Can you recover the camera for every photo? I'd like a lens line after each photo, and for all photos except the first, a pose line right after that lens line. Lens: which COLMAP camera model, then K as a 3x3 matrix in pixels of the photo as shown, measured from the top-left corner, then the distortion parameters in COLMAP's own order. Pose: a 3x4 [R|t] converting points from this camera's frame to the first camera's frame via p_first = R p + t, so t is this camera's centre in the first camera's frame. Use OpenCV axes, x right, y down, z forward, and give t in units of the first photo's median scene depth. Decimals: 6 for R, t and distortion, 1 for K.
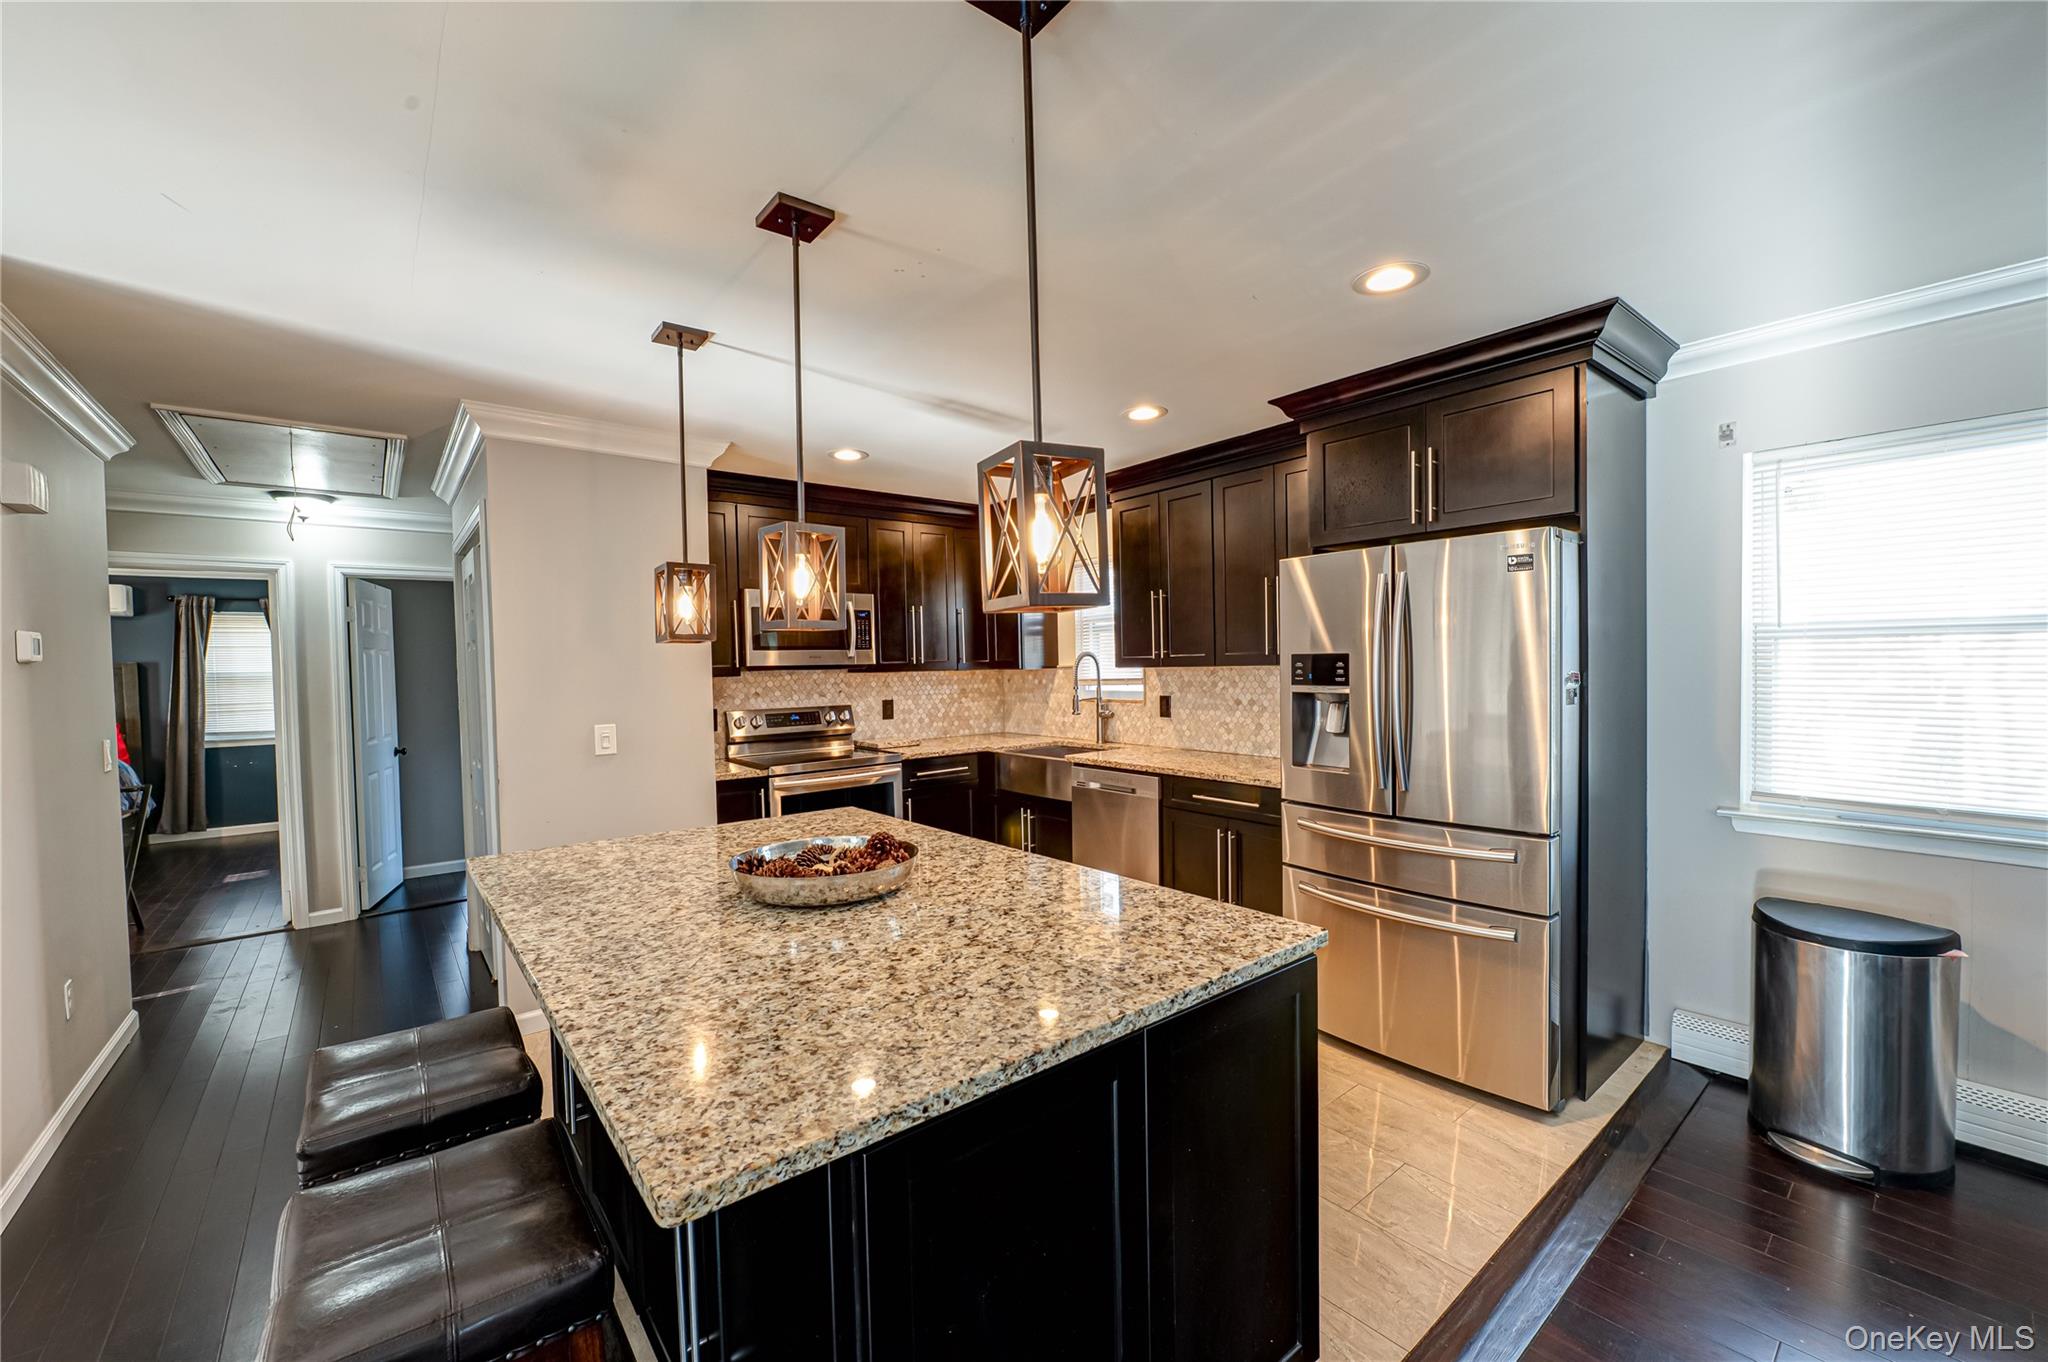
lens RADIAL K [[806.6, 0, 1027.3], [0, 806.6, 687.7], [0, 0, 1]] dist [-0.015785, 0.000016]
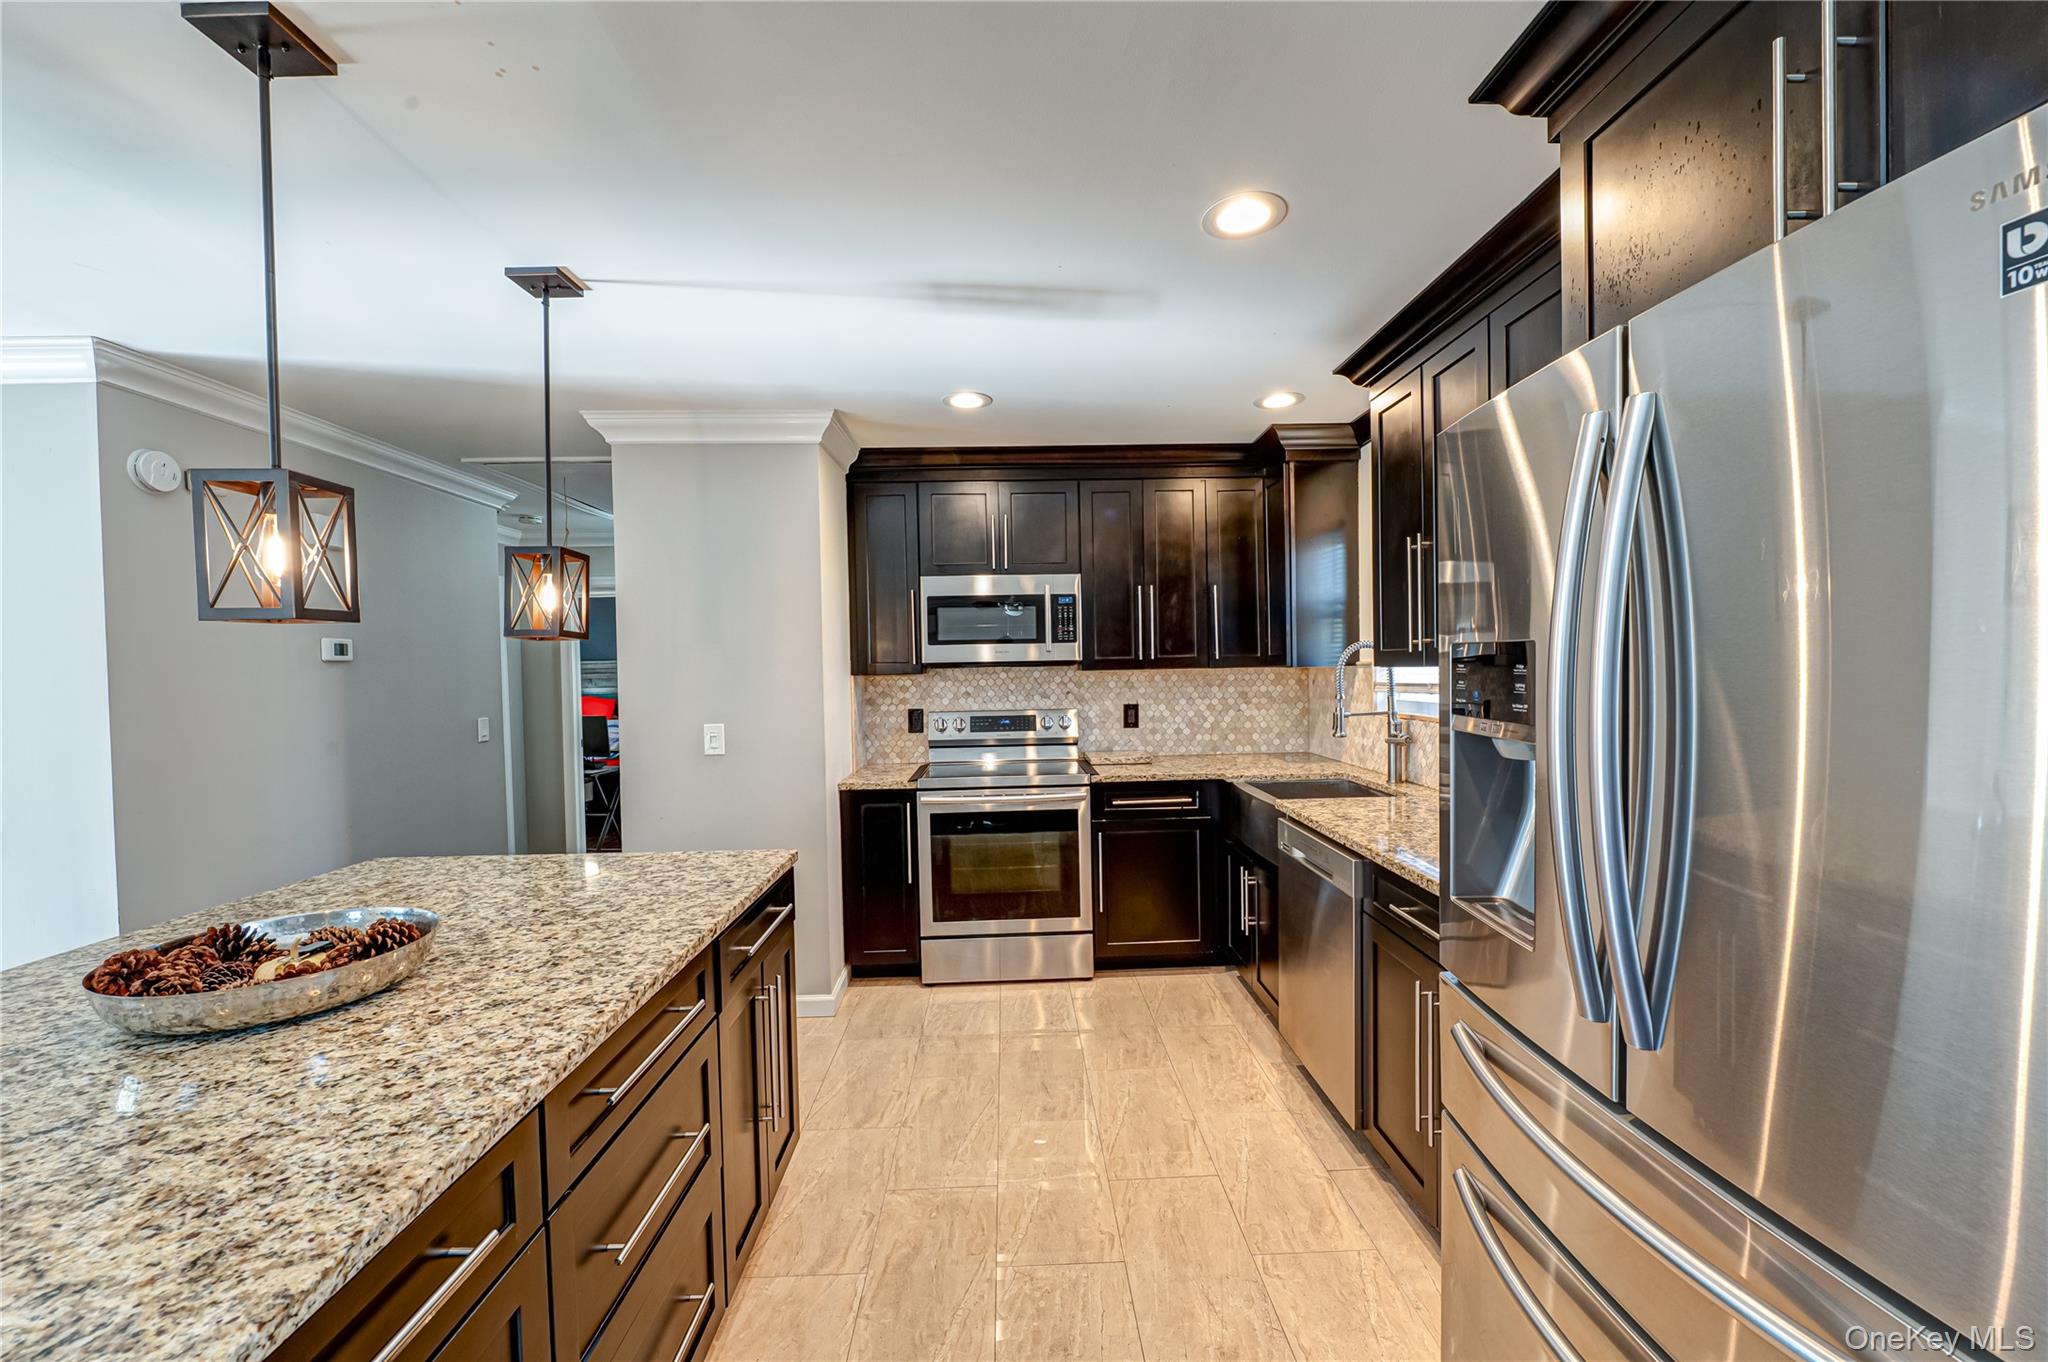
lens RADIAL K [[806.6, 0, 1027.3], [0, 806.6, 687.7], [0, 0, 1]] dist [-0.015785, 0.000016]
pose [[0.794555, 0.021389, -0.606815, 0.309253], [-0.015019, 0.999766, 0.015574, -0.016212], [0.607006, -0.003260, 0.794690, 0.388073]]
